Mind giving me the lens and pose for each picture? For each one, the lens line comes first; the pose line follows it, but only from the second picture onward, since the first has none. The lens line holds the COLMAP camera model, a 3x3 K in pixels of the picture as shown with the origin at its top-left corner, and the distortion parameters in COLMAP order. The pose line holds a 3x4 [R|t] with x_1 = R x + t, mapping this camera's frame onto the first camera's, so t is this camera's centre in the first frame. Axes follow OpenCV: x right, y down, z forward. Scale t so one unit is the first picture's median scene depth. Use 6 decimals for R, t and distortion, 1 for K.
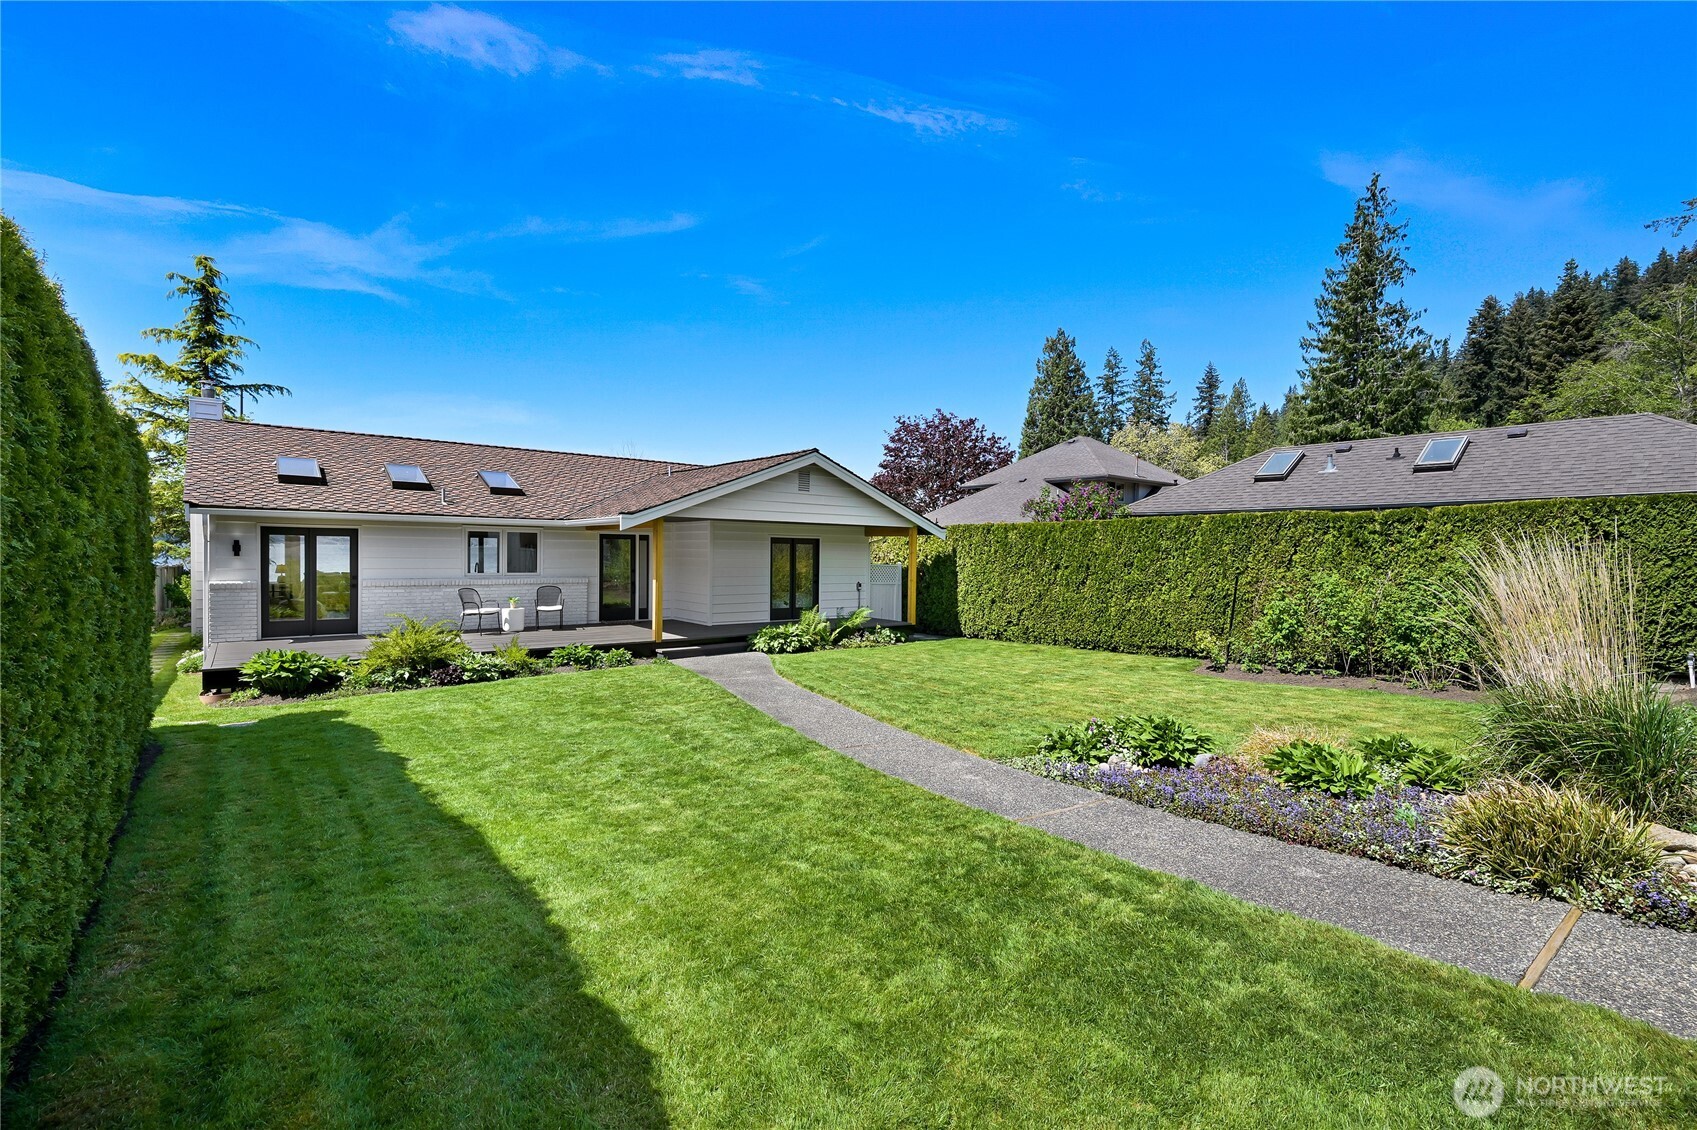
lens RADIAL K [[744.6, 0, 844.3], [0, 744.6, 569.1], [0, 0, 1]] dist [-0.000629, -0.000152]
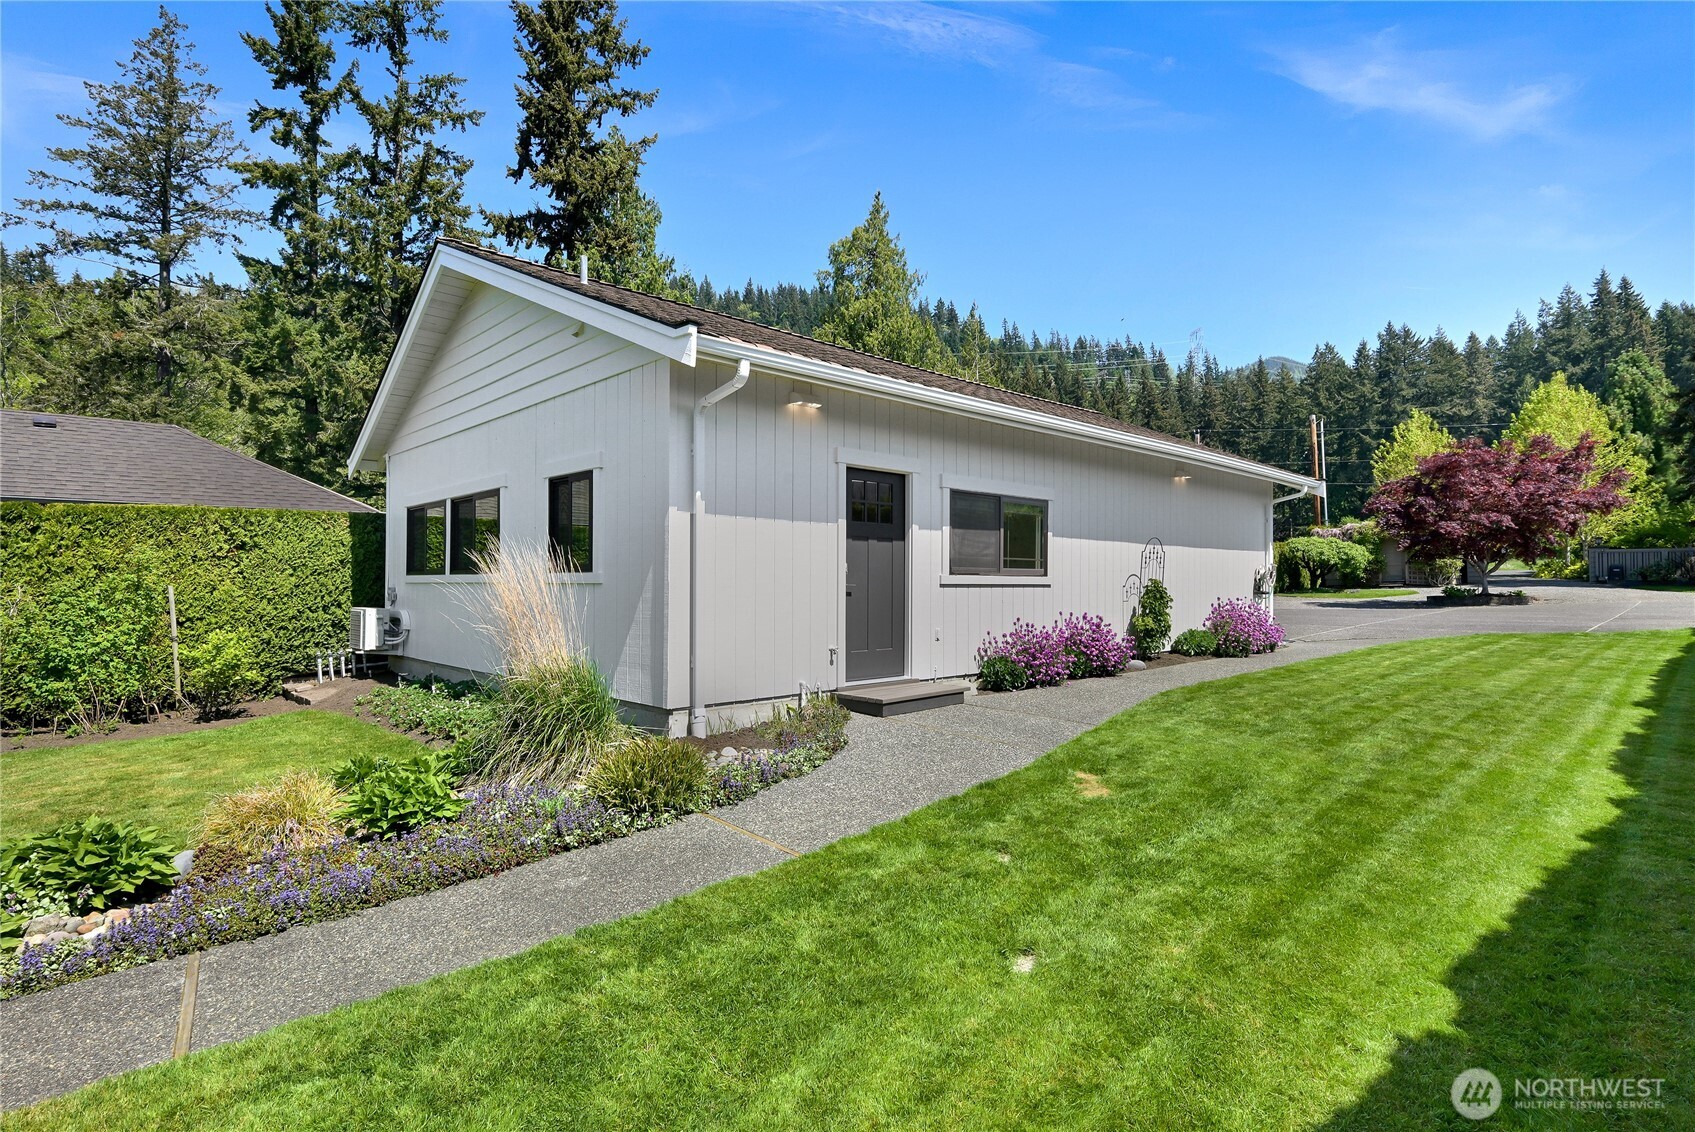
lens RADIAL K [[853.3, 0, 843.6], [0, 853.3, 563.9], [0, 0, 1]] dist [0.003581, -0.000163]
pose [[-0.085748, 0.009822, 0.996268, -0.337061], [0.022031, 0.999726, -0.007960, 0.011216], [-0.996073, 0.021266, -0.085941, 0.493646]]
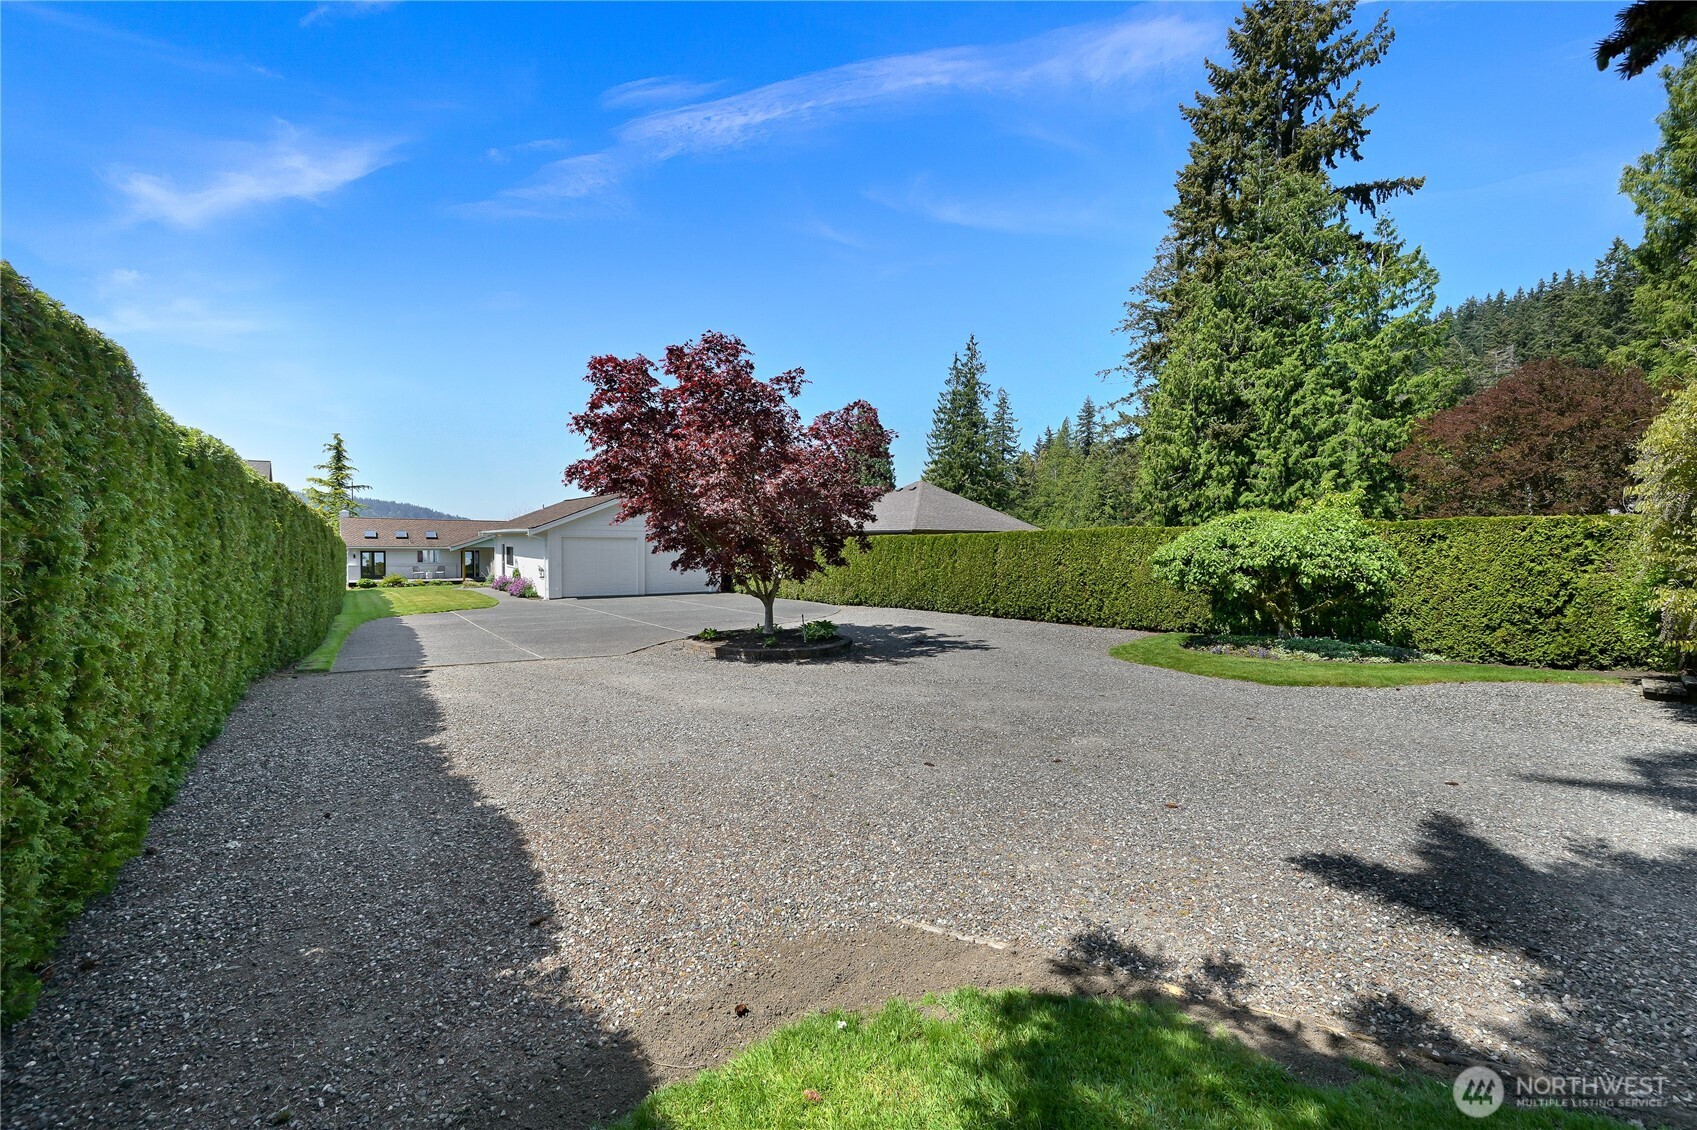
lens RADIAL K [[690.6, 0, 853.9], [0, 690.6, 578.1], [0, 0, 1]] dist [0.007420, 0.000558]
pose [[0.998673, 0.002171, -0.051458, 0.985940], [-0.000777, 0.999633, 0.027092, -0.006998], [0.051498, -0.027016, 0.998308, -1.238793]]
